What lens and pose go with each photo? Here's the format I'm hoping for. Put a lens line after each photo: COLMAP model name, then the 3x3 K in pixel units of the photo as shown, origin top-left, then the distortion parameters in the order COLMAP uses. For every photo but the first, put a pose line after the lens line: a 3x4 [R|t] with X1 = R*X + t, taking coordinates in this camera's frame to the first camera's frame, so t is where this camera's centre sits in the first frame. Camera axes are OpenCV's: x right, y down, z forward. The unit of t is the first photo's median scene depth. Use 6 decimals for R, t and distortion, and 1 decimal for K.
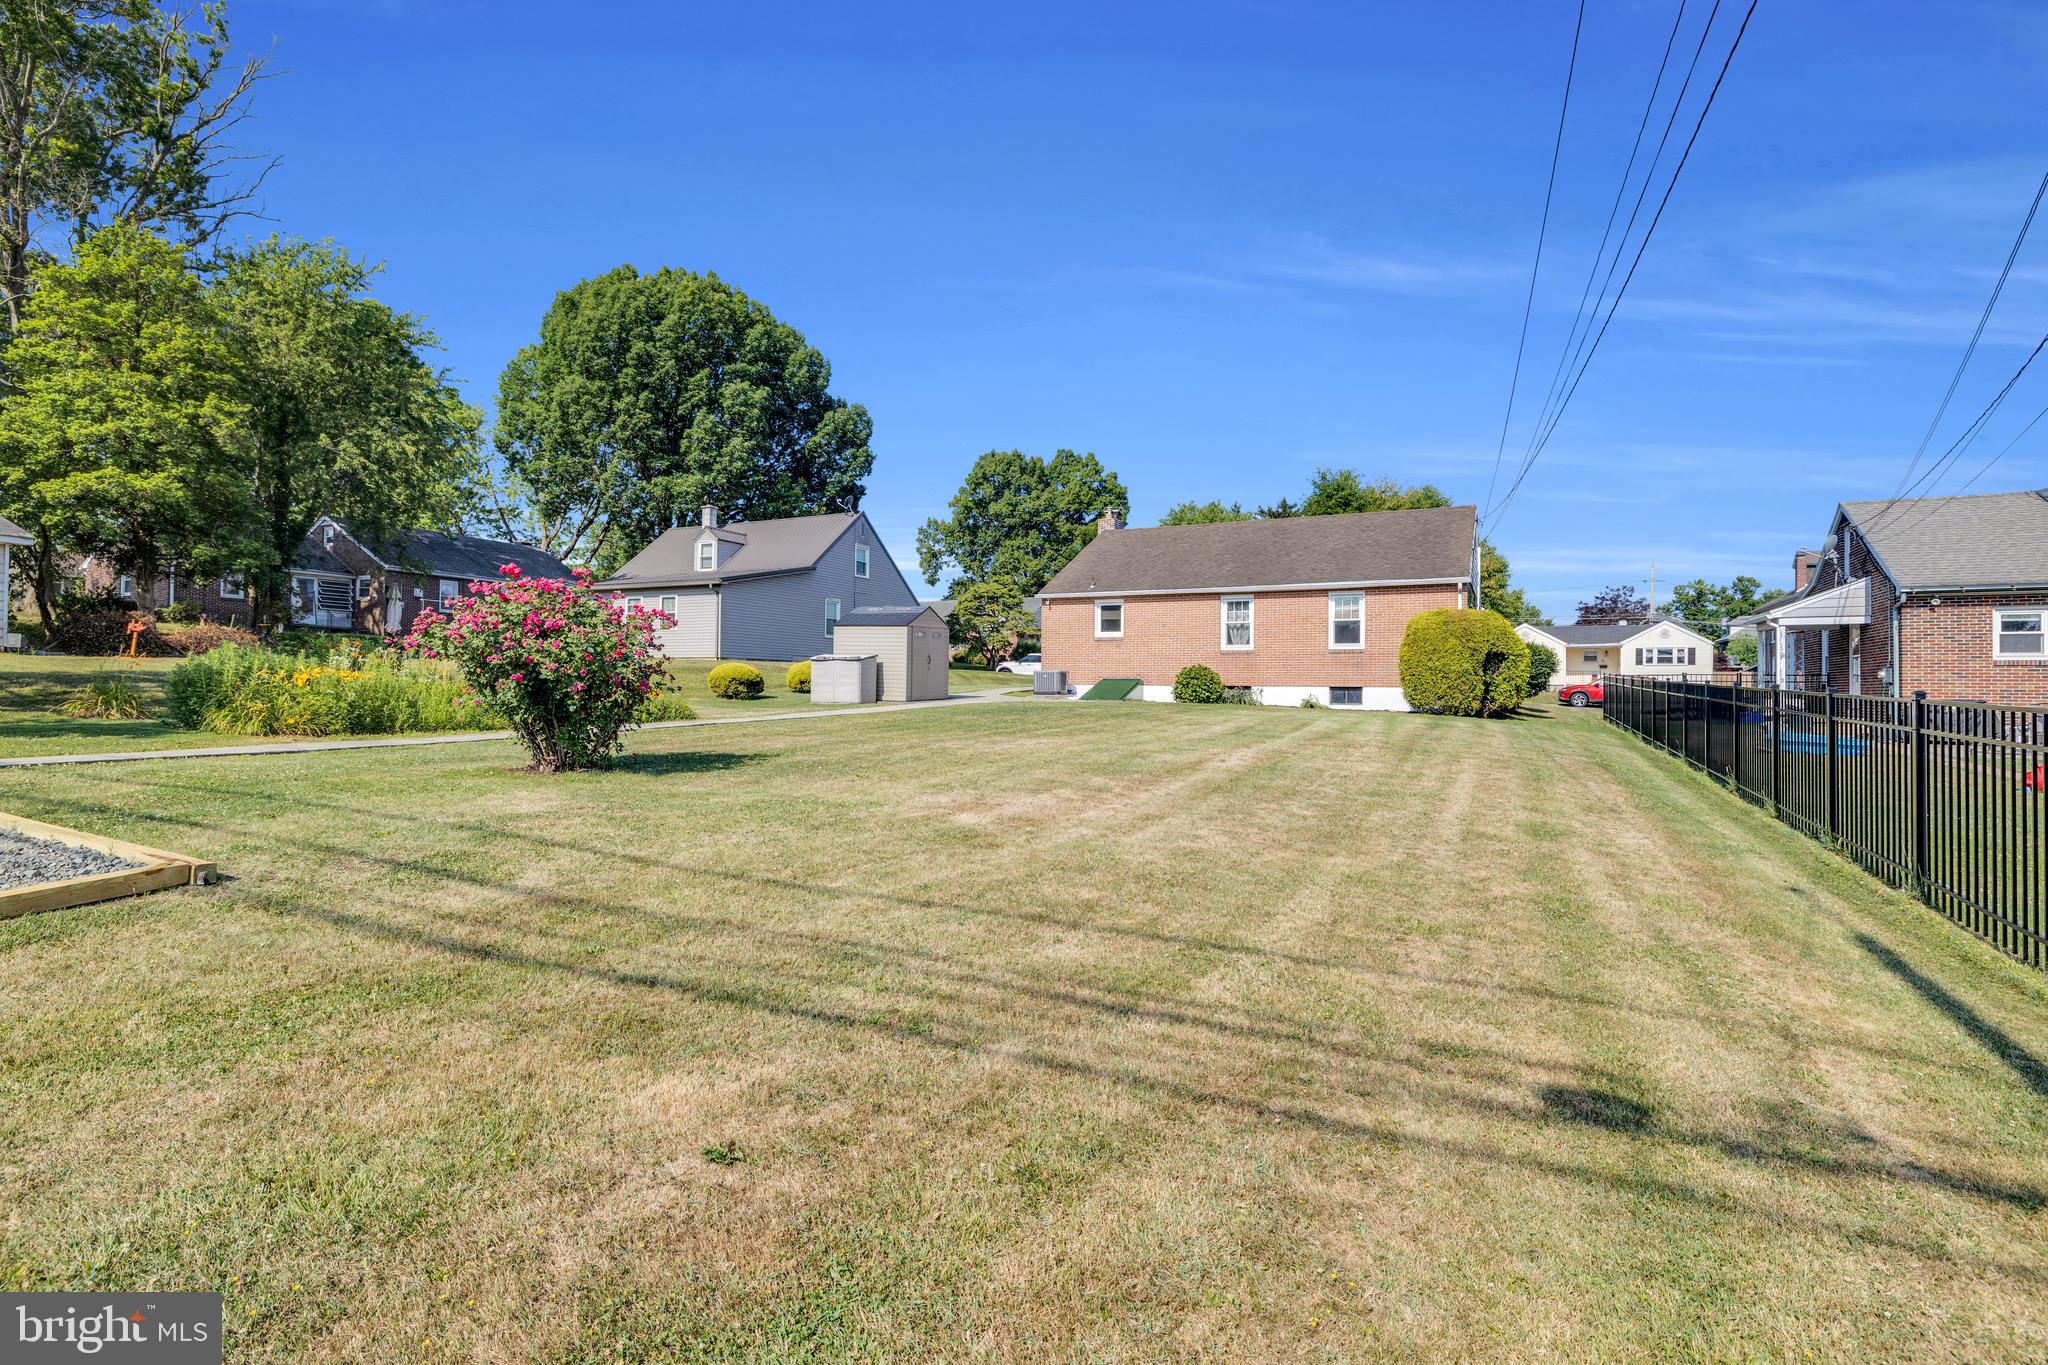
lens RADIAL K [[990.7, 0, 1024.0], [0, 990.7, 682.5], [0, 0, 1]] dist [-0.000119, 0.000026]
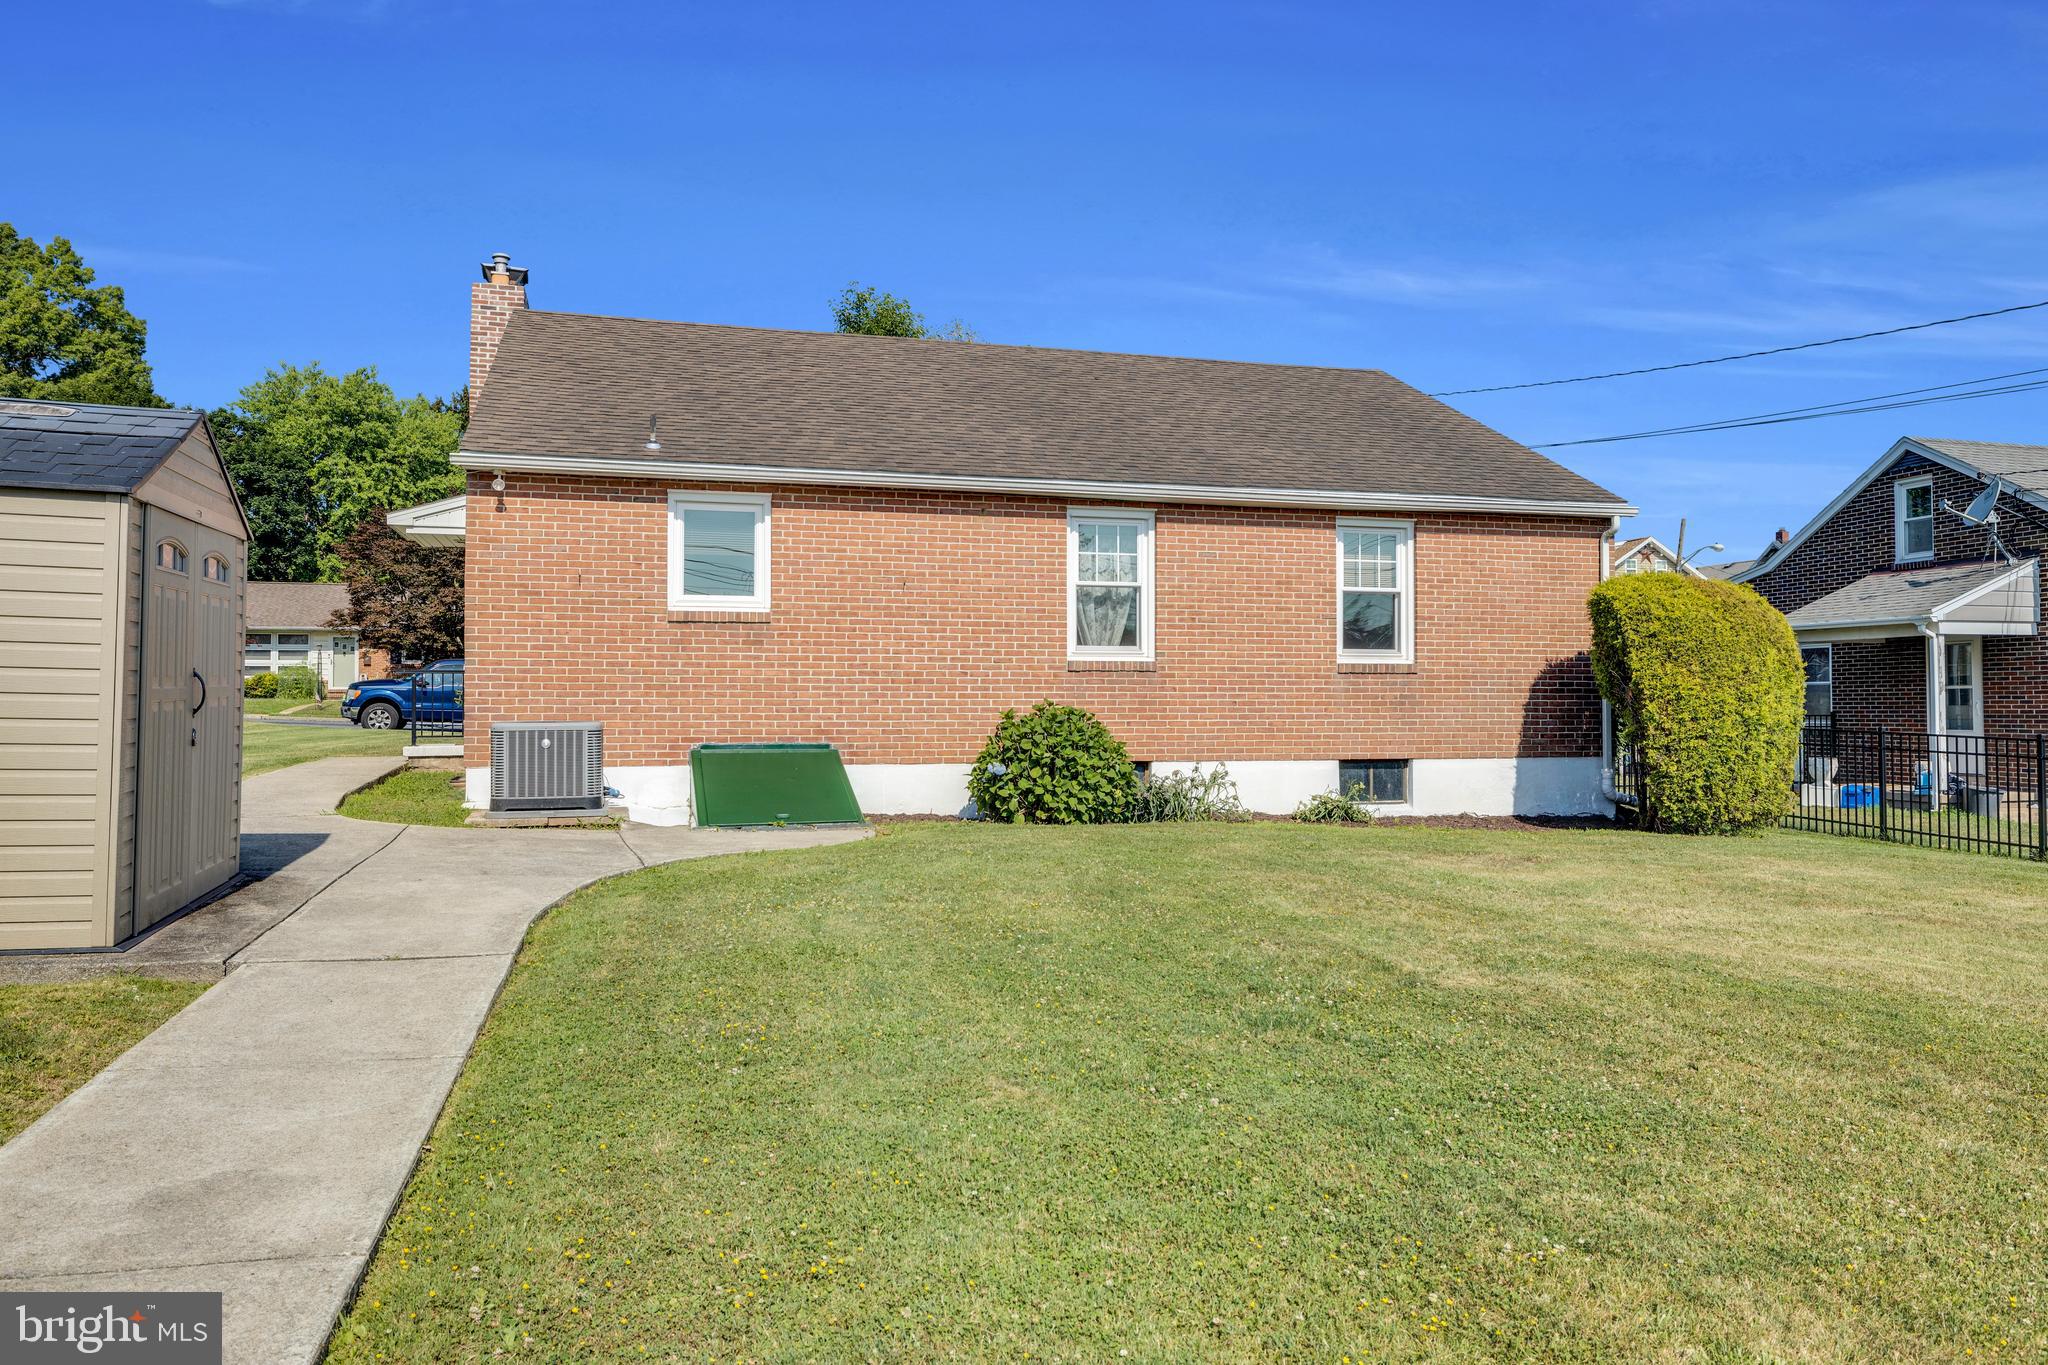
lens RADIAL K [[1394.7, 0, 1024.0], [0, 1394.7, 682.5], [0, 0, 1]] dist [0.003073, 0.001112]
pose [[0.746314, 0.003552, 0.665585, -0.080323], [0.001429, 0.999975, -0.006940, -0.011912], [-0.665593, 0.006131, 0.746290, 0.357497]]
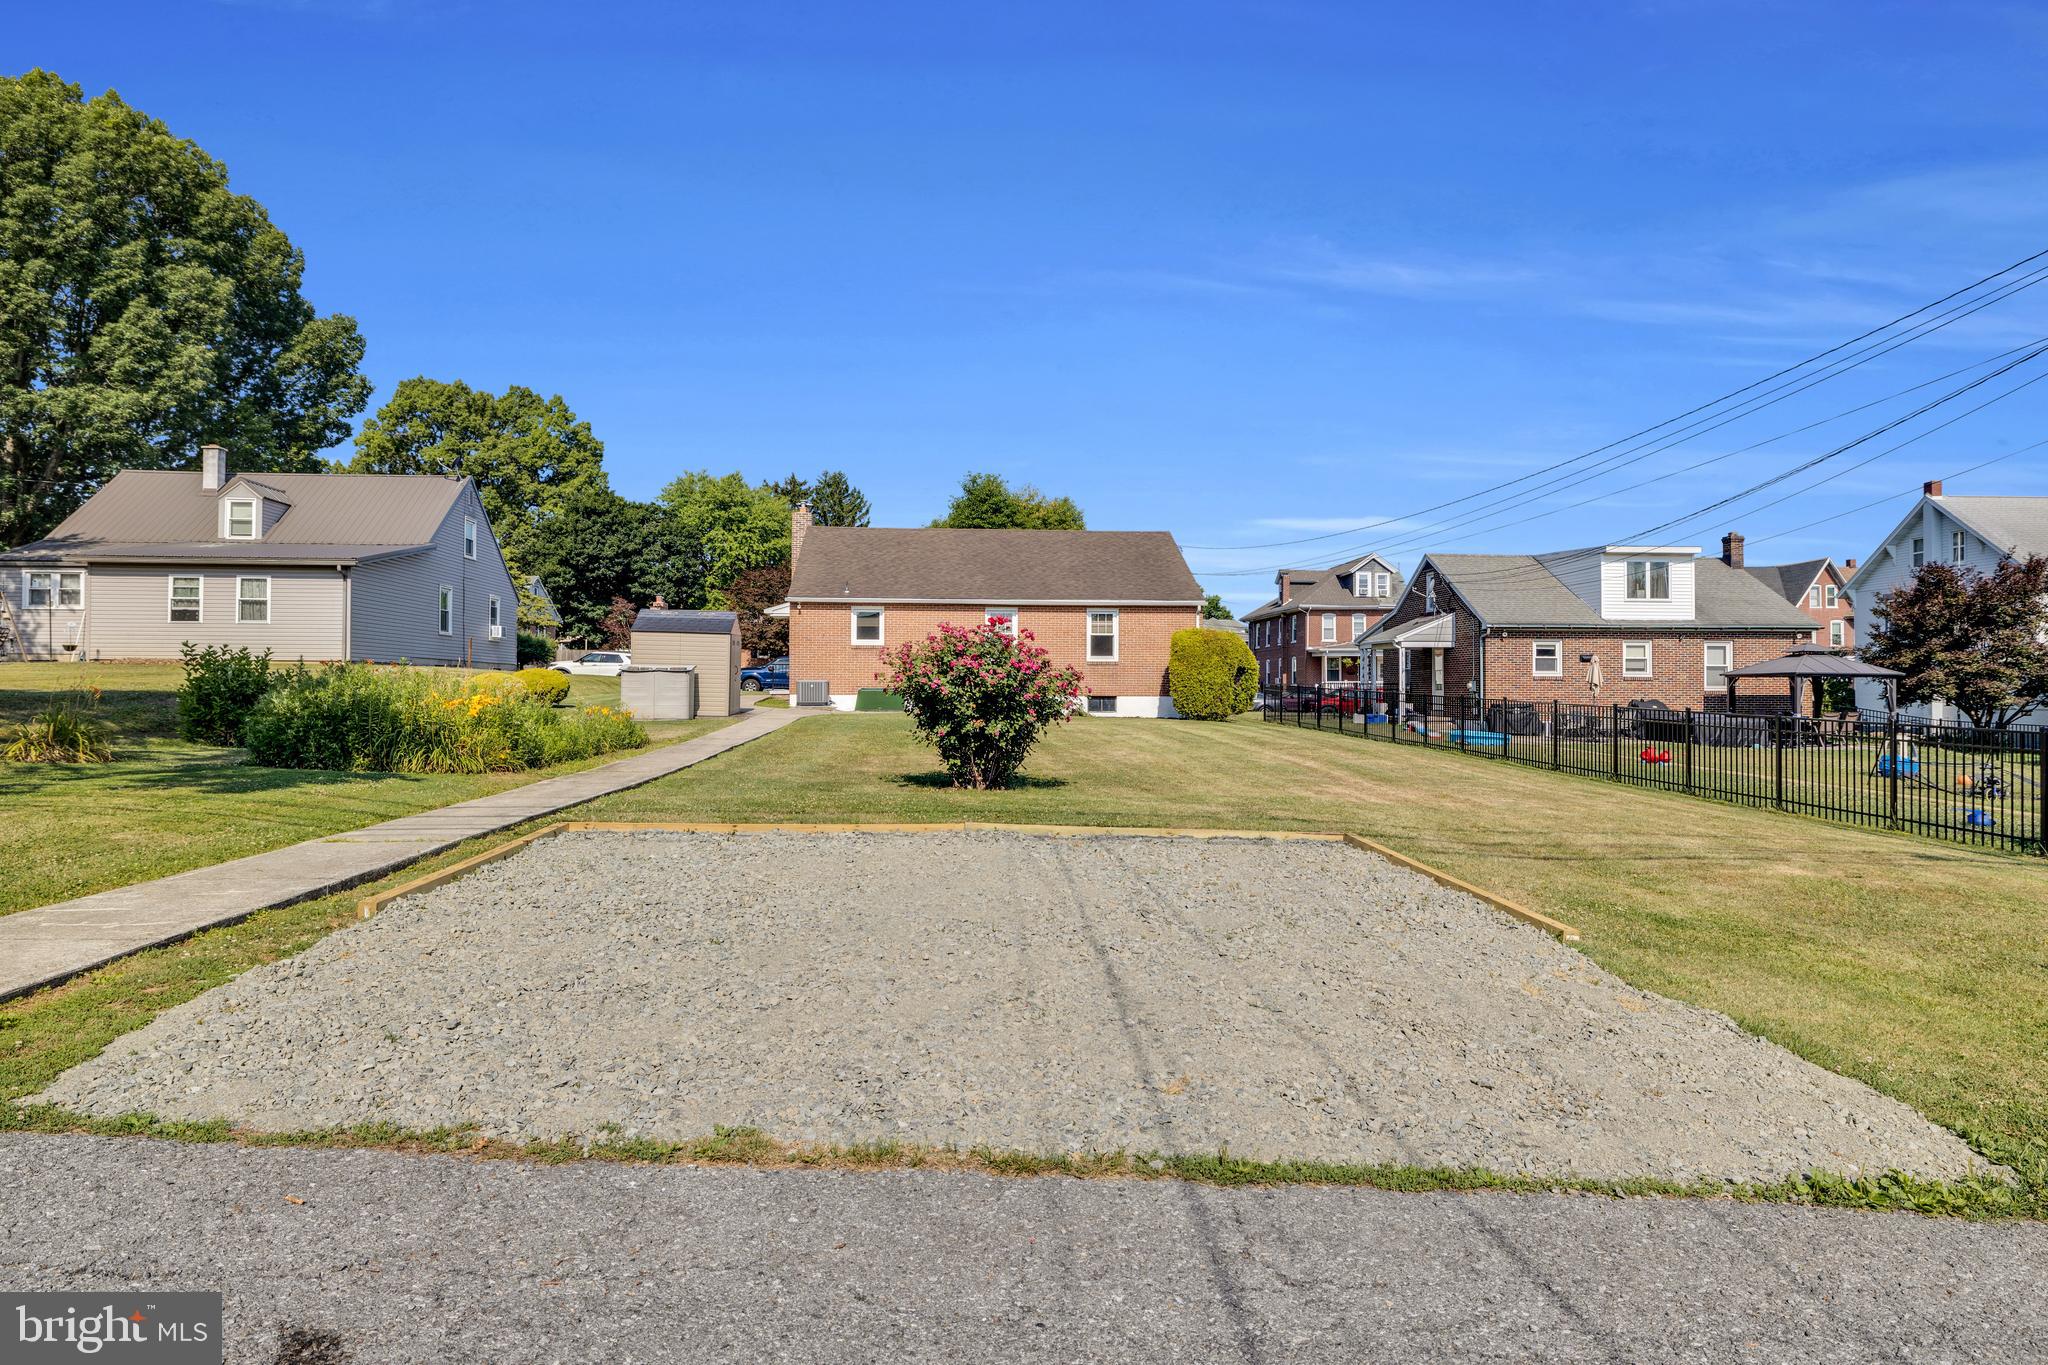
lens RADIAL K [[1192.8, 0, 1024.0], [0, 1192.8, 682.5], [0, 0, 1]] dist [0.003773, 0.000996]
pose [[0.858911, -0.001874, 0.512122, -0.223165], [-0.000156, 0.999992, 0.003920, -0.008231], [-0.512125, -0.003447, 0.858904, -0.044958]]
